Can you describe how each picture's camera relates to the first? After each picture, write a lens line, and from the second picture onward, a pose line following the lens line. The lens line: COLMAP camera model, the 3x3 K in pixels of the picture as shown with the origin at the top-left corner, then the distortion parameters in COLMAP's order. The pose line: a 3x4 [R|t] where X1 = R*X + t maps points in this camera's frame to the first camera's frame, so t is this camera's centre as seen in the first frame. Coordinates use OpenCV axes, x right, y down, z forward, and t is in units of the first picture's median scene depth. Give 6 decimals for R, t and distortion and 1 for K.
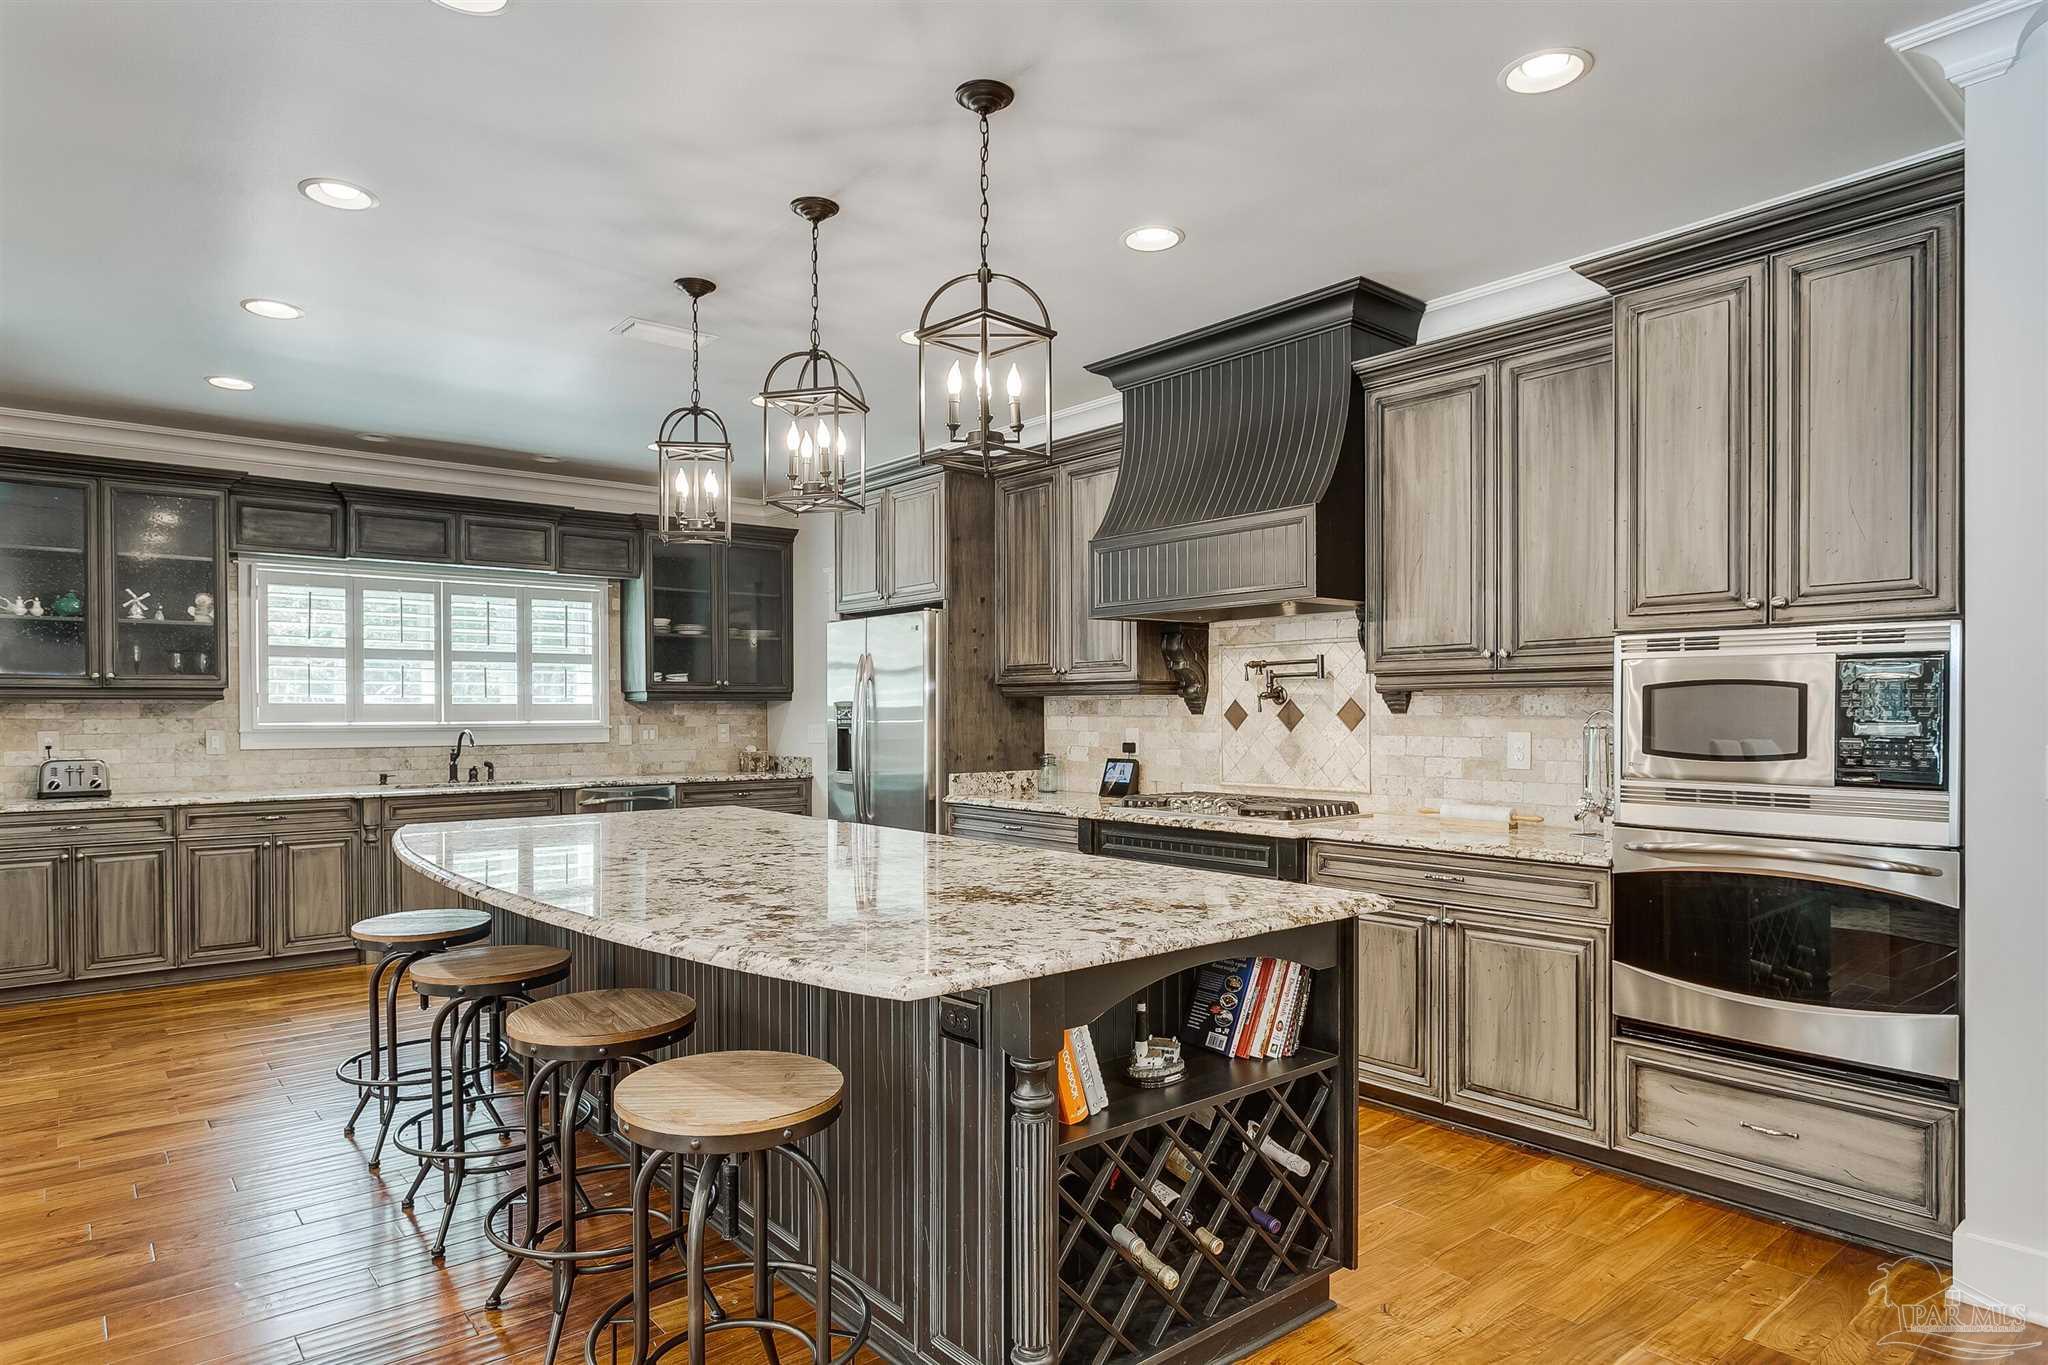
lens RADIAL K [[1172.5, 0, 1025.1], [0, 1172.5, 720.1], [0, 0, 1]] dist [-0.012548, 0.000048]
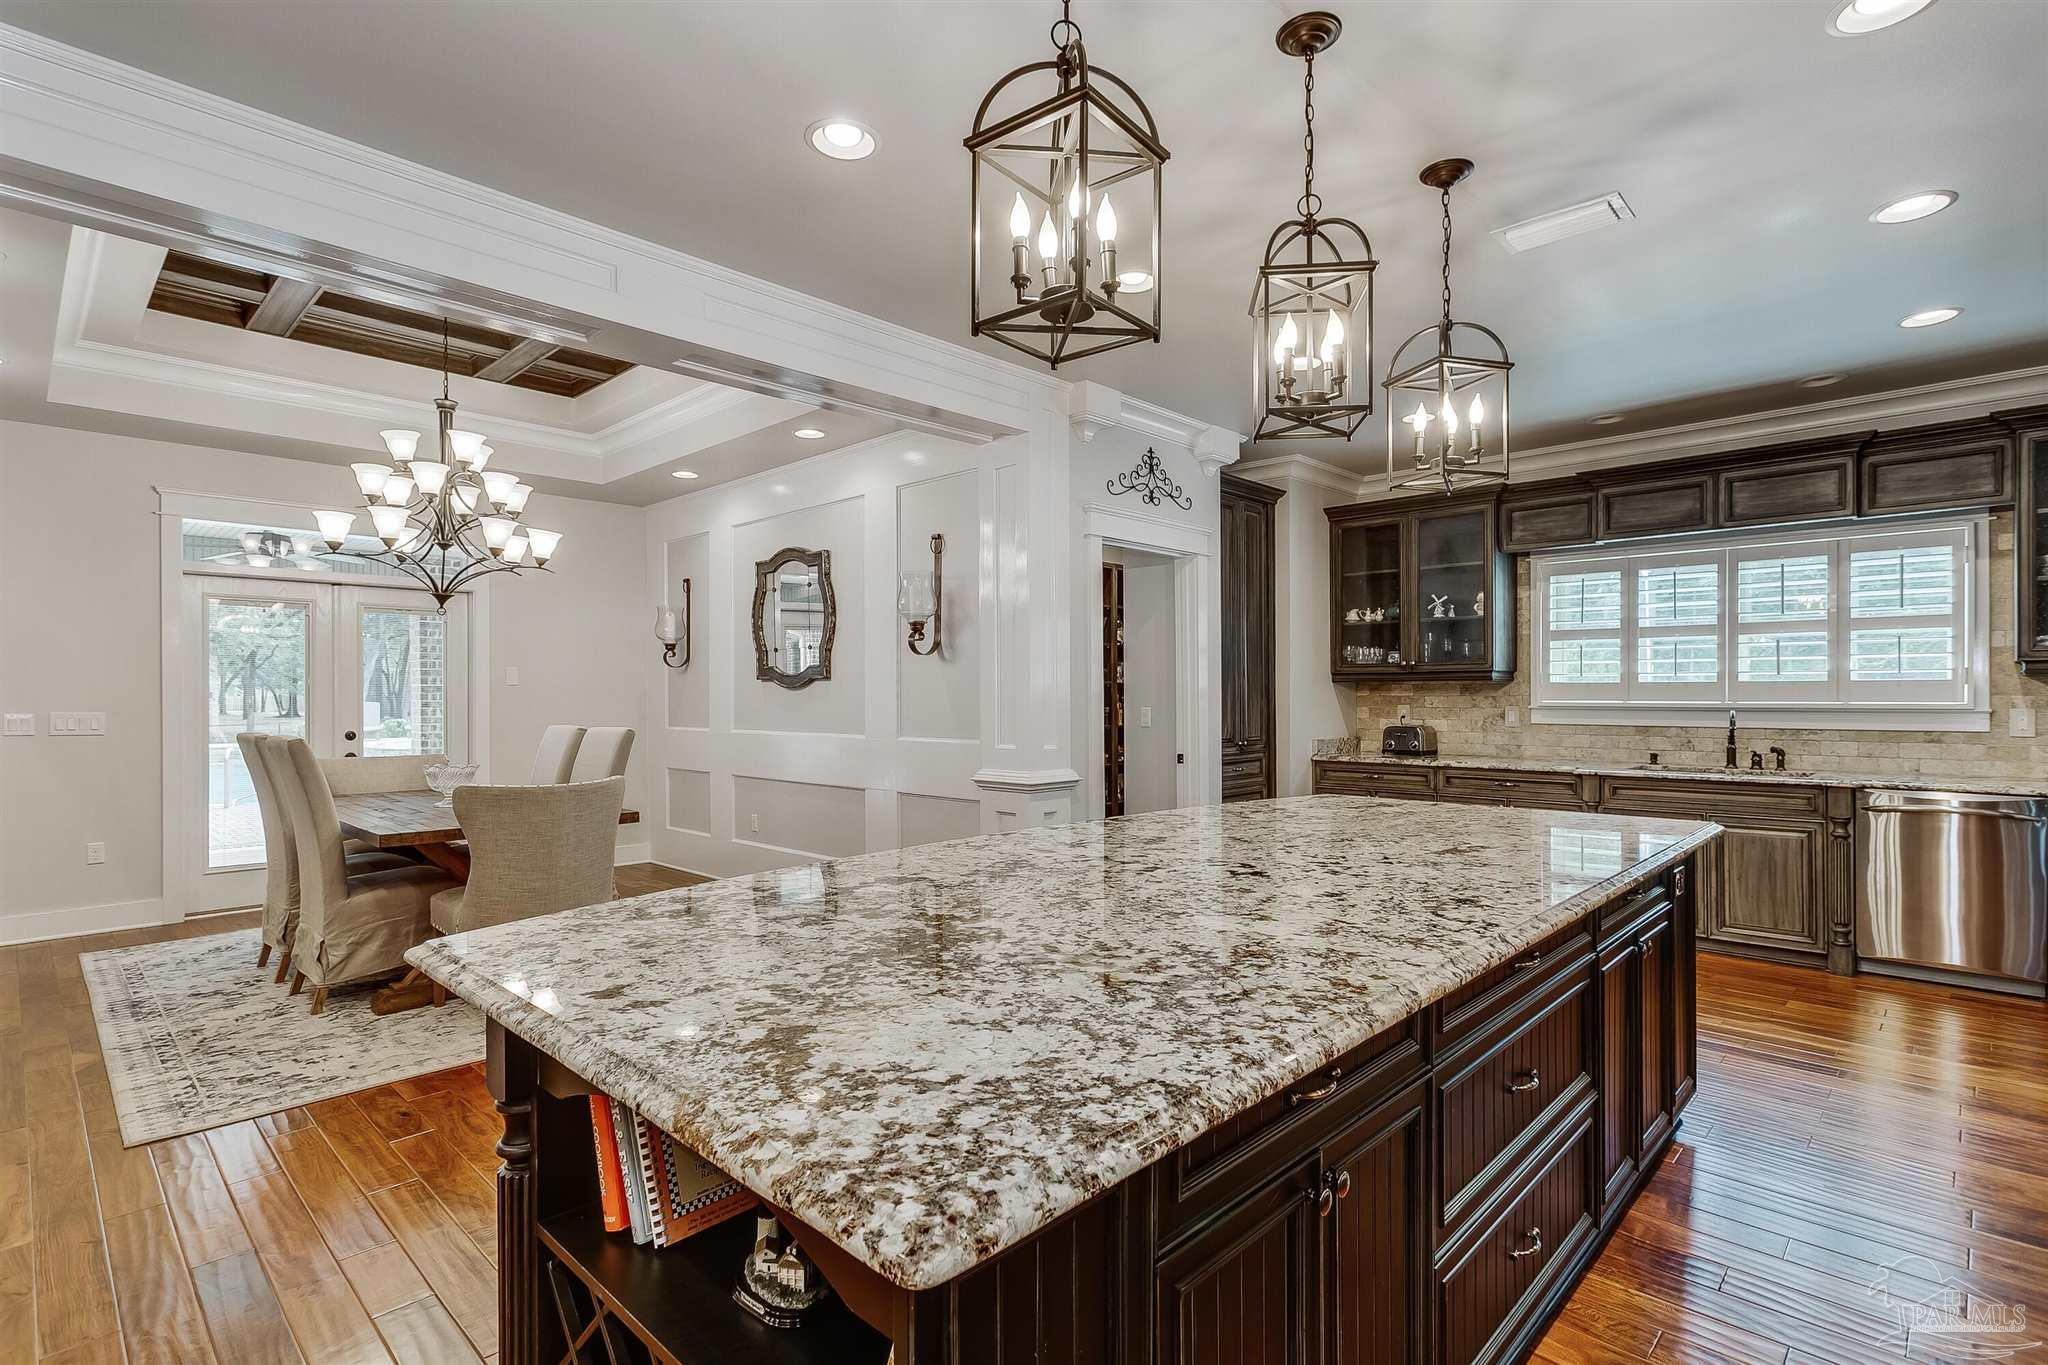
lens RADIAL K [[987.3, 0, 1043.8], [0, 987.3, 689.2], [0, 0, 1]] dist [0.004603, -0.000206]
pose [[0.109159, -0.003082, -0.994020, 0.231575], [-0.007006, 0.999968, -0.003870, -0.001262], [0.994000, 0.007387, 0.109134, 0.404648]]
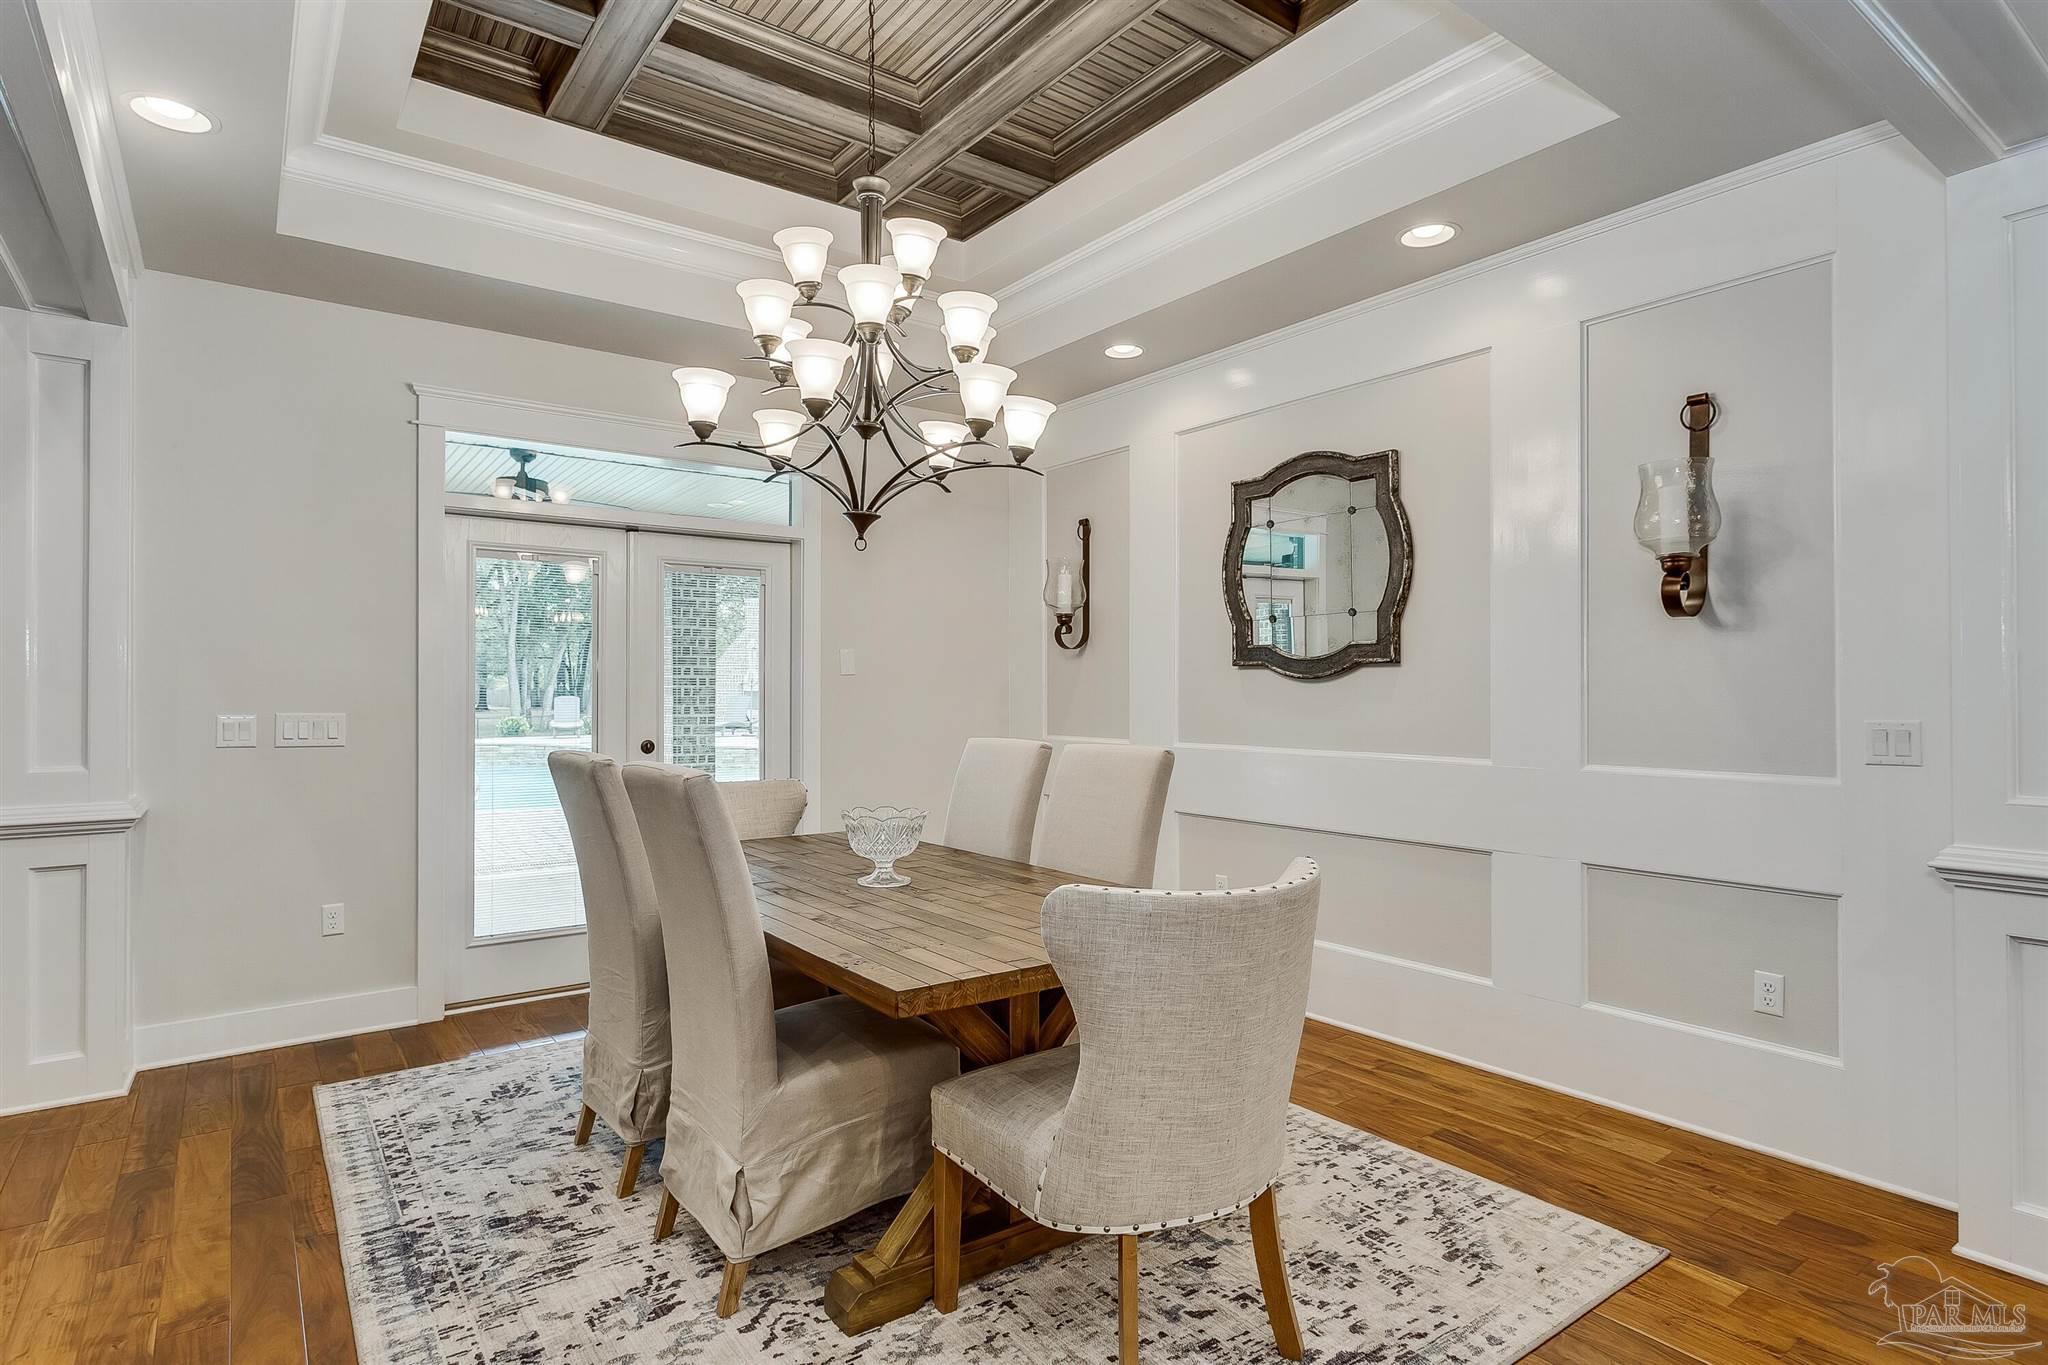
lens RADIAL K [[1062.0, 0, 1035.0], [0, 1062.0, 679.3], [0, 0, 1]] dist [0.000764, 0.001861]
pose [[-0.055569, -0.008303, -0.998420, -0.104965], [-0.010288, 0.999917, -0.007743, 0.002216], [0.998402, 0.009841, -0.055650, 0.132140]]
